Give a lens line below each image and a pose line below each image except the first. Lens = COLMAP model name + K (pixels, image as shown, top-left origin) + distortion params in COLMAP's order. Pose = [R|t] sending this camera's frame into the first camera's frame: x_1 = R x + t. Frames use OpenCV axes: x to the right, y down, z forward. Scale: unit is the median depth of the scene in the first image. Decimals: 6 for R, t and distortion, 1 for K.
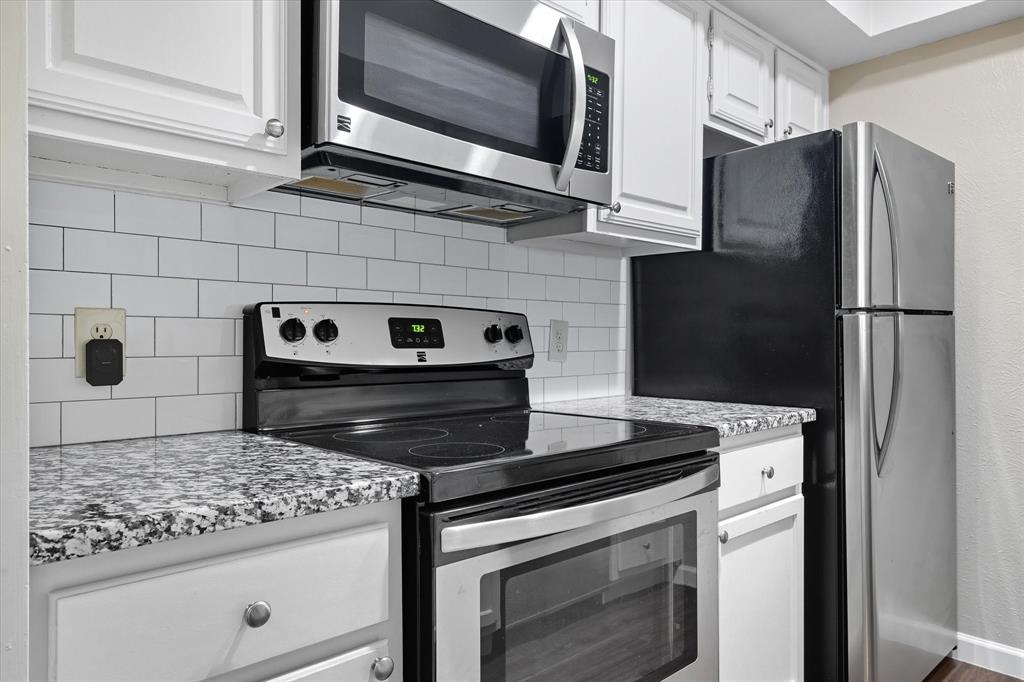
lens RADIAL K [[690.7, 0, 512.5], [0, 690.7, 341.4], [0, 0, 1]] dist [-0.008615, 0.010225]
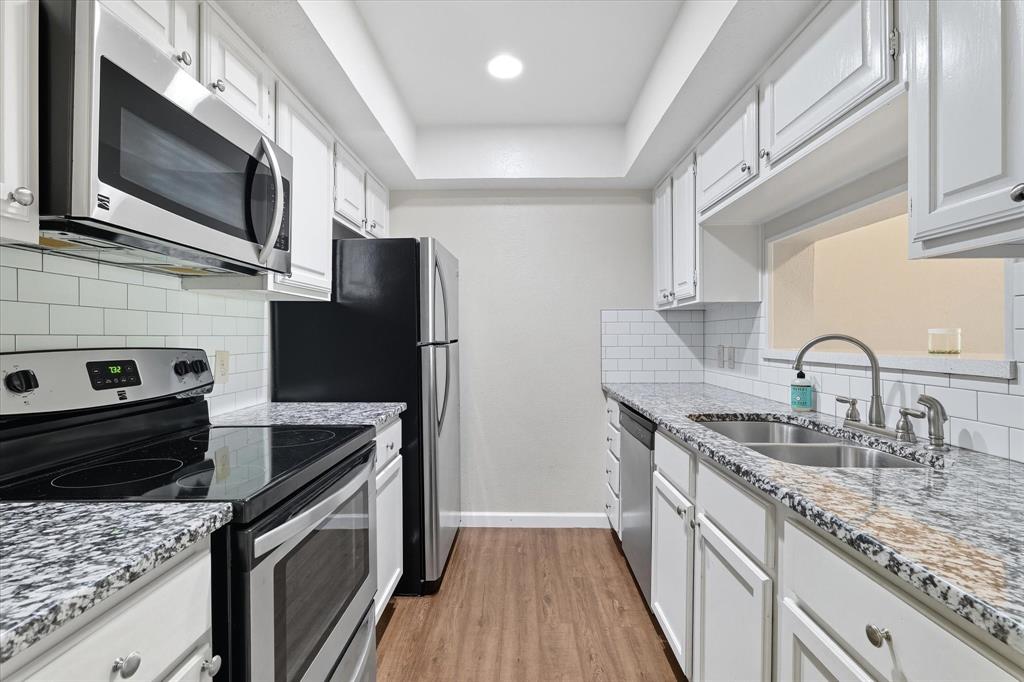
lens RADIAL K [[476.4, 0, 513.7], [0, 476.4, 335.4], [0, 0, 1]] dist [0.006412, -0.003065]
pose [[0.697627, -0.000191, 0.716462, -0.244376], [0.002747, 0.999993, -0.002408, -0.071791], [-0.716456, 0.003648, 0.697622, -0.003301]]
